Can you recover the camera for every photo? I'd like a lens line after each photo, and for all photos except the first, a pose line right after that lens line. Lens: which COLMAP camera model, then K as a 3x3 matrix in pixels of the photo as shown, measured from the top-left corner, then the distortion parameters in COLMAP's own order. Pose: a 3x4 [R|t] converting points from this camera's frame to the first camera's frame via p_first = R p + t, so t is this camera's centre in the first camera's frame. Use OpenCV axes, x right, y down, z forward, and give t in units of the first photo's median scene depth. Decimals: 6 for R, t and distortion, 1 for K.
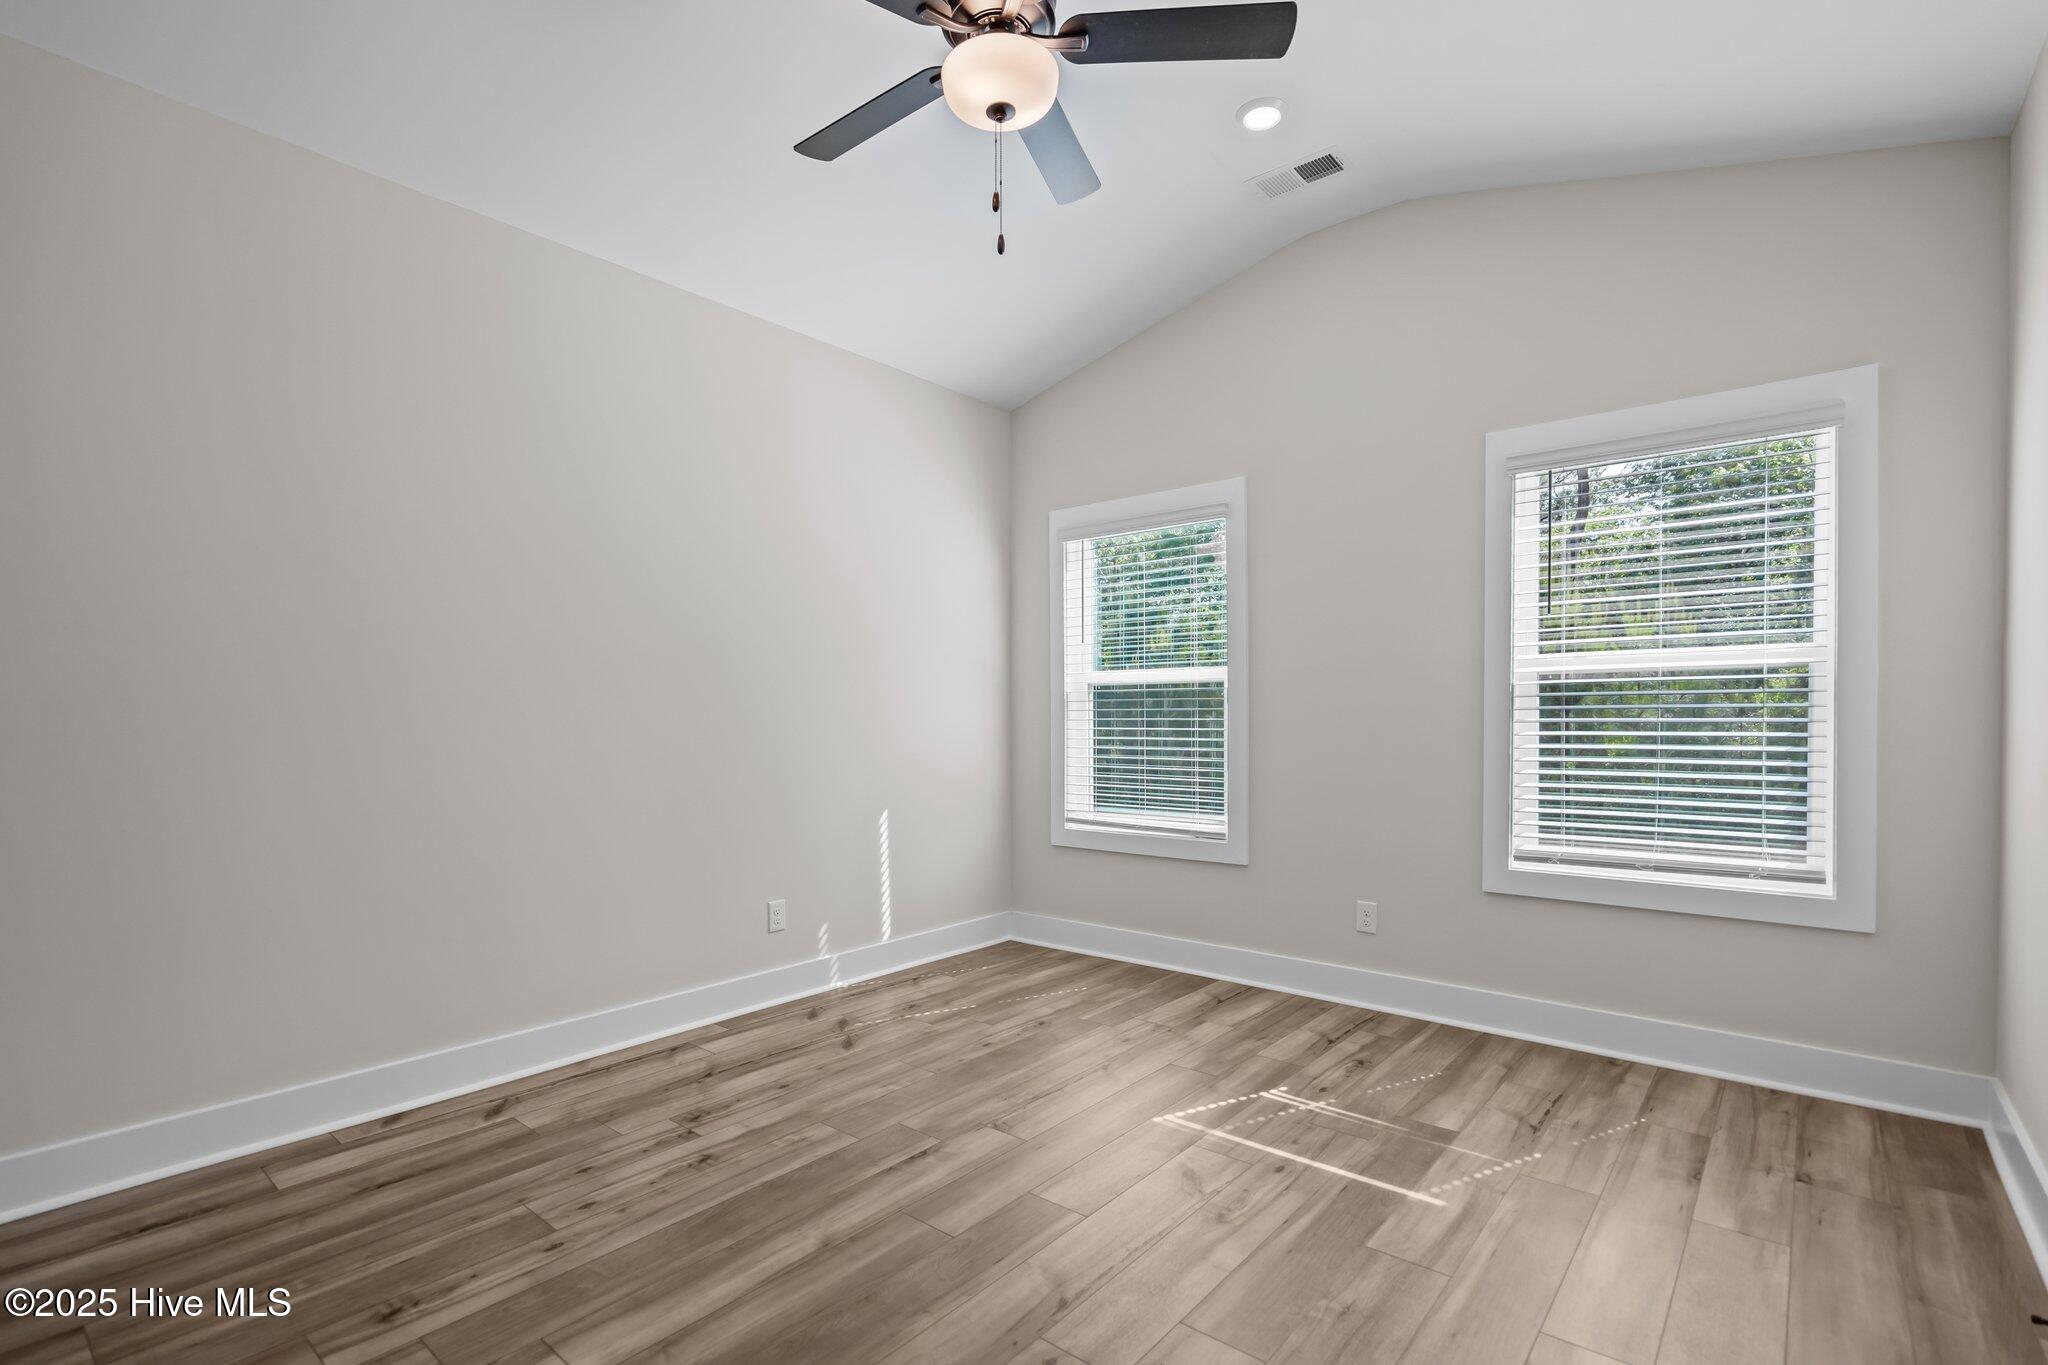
lens RADIAL K [[934.6, 0, 1021.6], [0, 934.6, 736.6], [0, 0, 1]] dist [-0.005001, 0.002810]
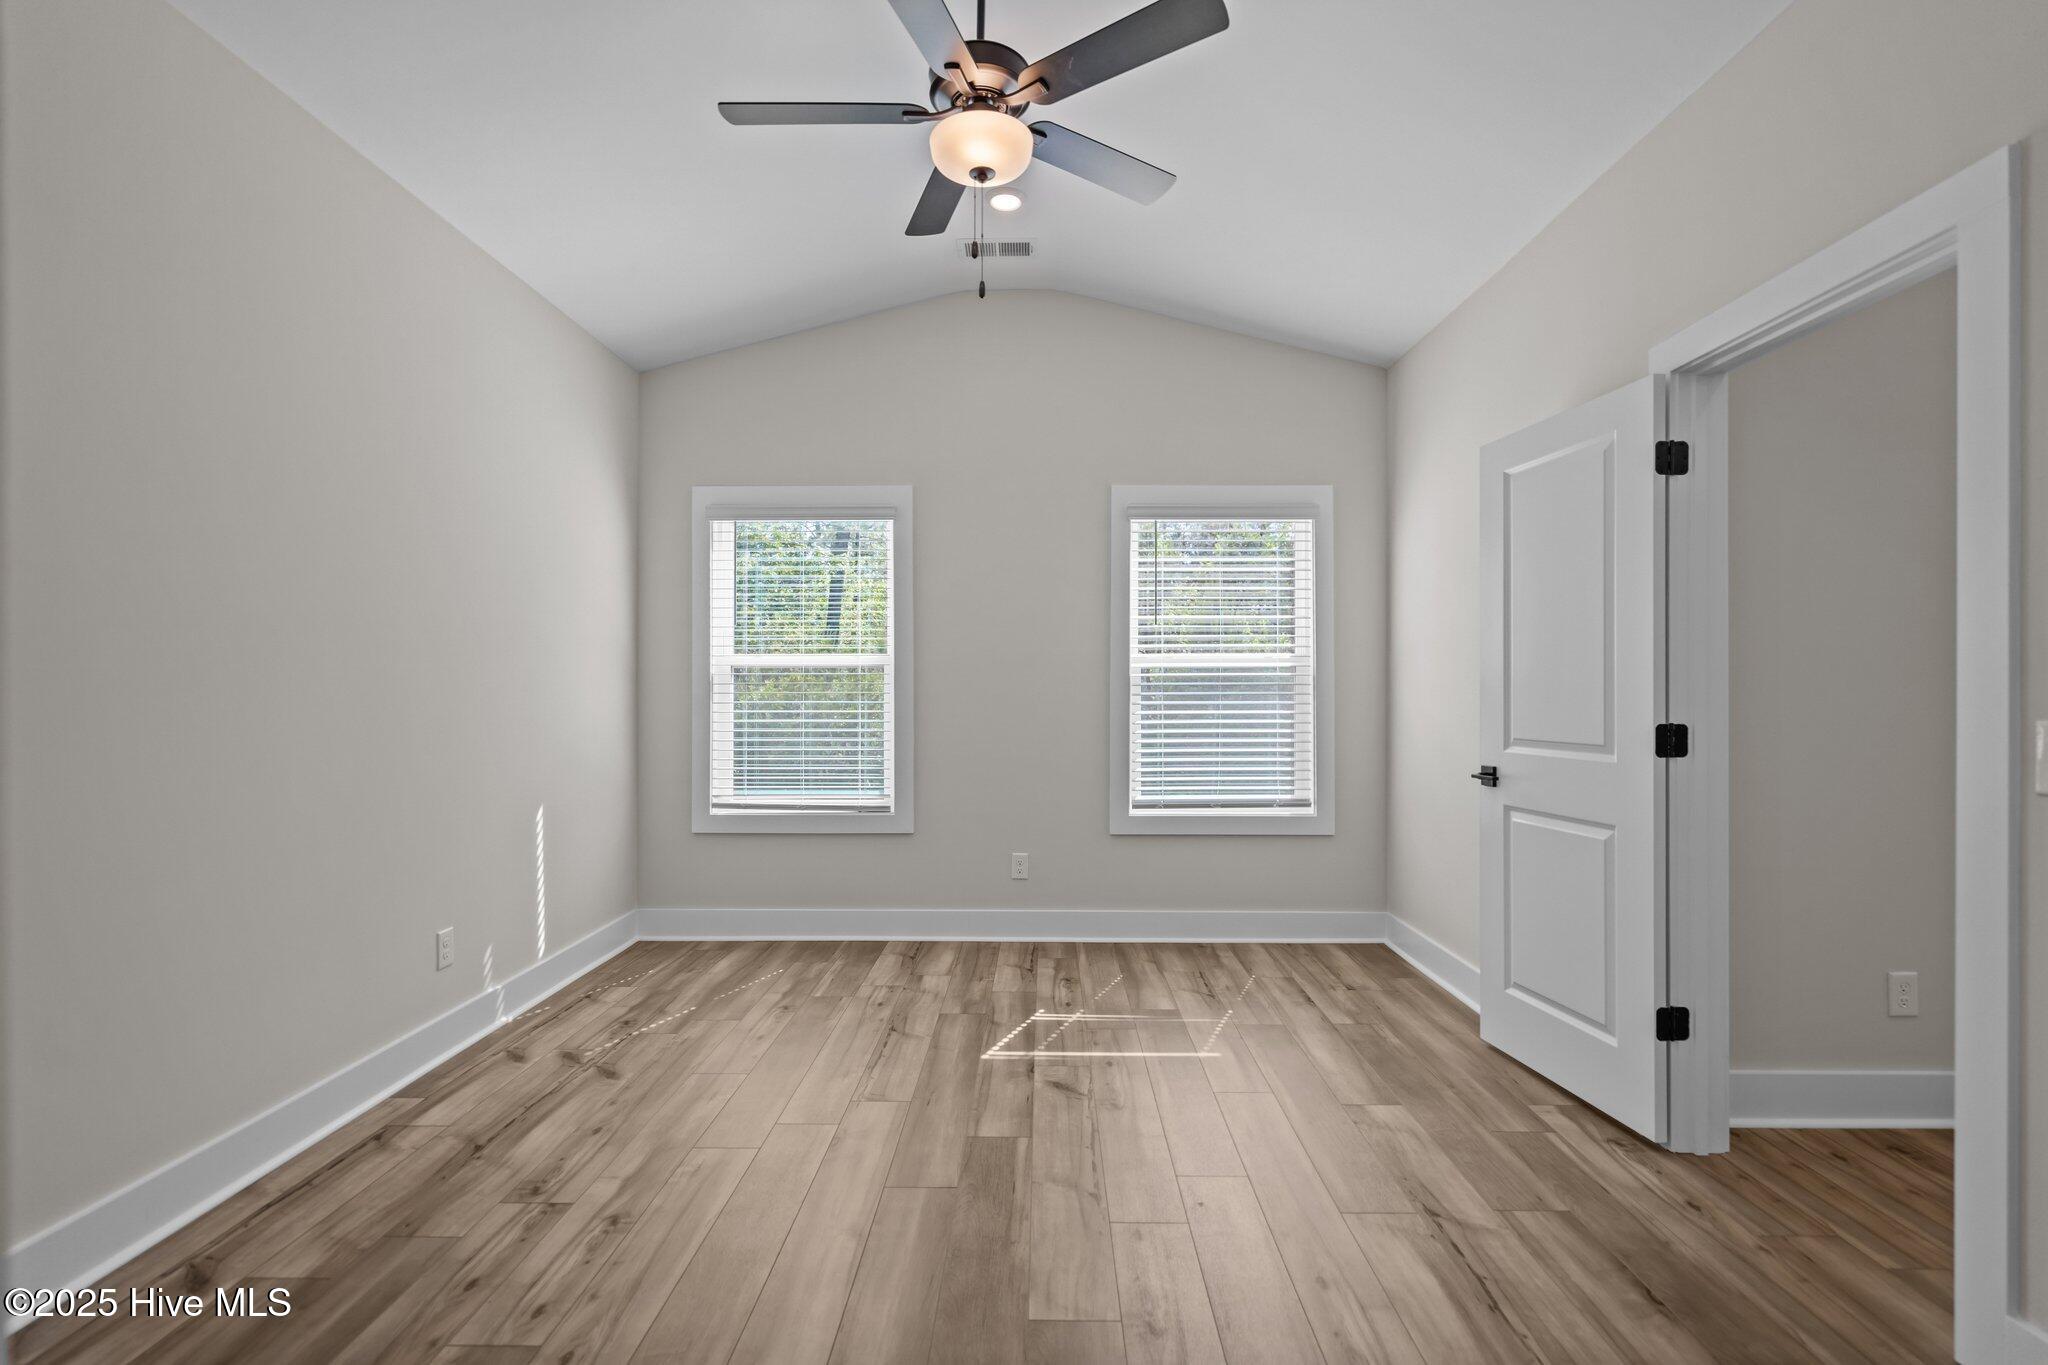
lens RADIAL K [[934.6, 0, 1020.9], [0, 934.6, 694.6], [0, 0, 1]] dist [-0.005001, 0.002810]
pose [[0.780298, -0.001868, 0.625405, -0.444932], [0.010438, 0.999895, -0.010036, -0.018793], [-0.625321, 0.014359, 0.780236, 0.059064]]
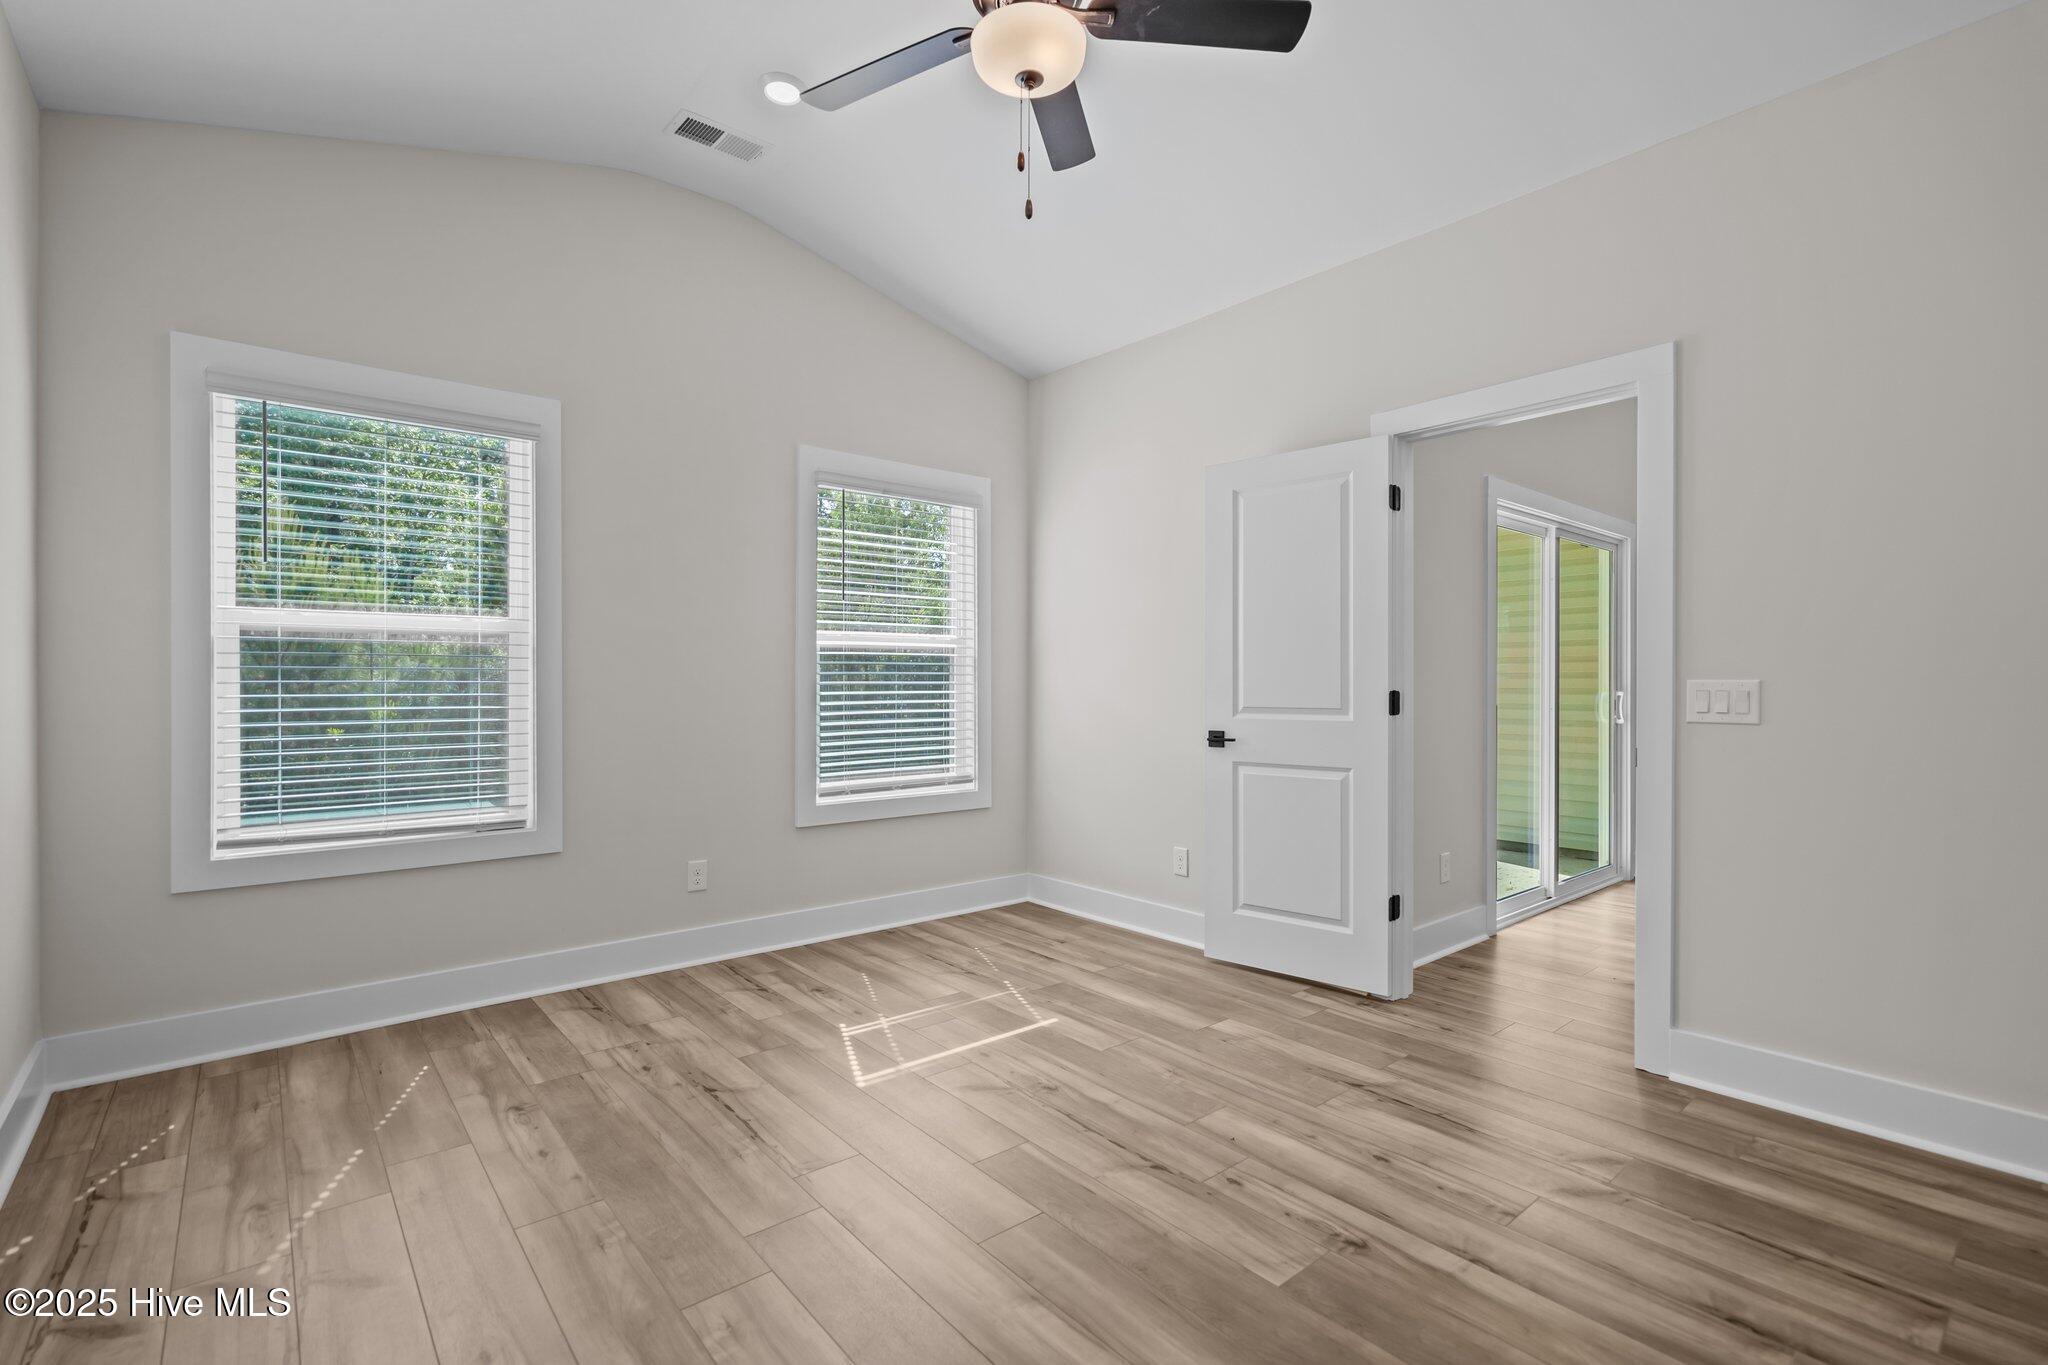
lens RADIAL K [[934.6, 0, 1012.7], [0, 934.6, 694.9], [0, 0, 1]] dist [-0.005001, 0.002810]
pose [[0.181681, -0.010871, 0.983298, -0.660319], [0.016650, 0.999830, 0.007977, -0.008442], [-0.983217, 0.014923, 0.181831, 0.540968]]
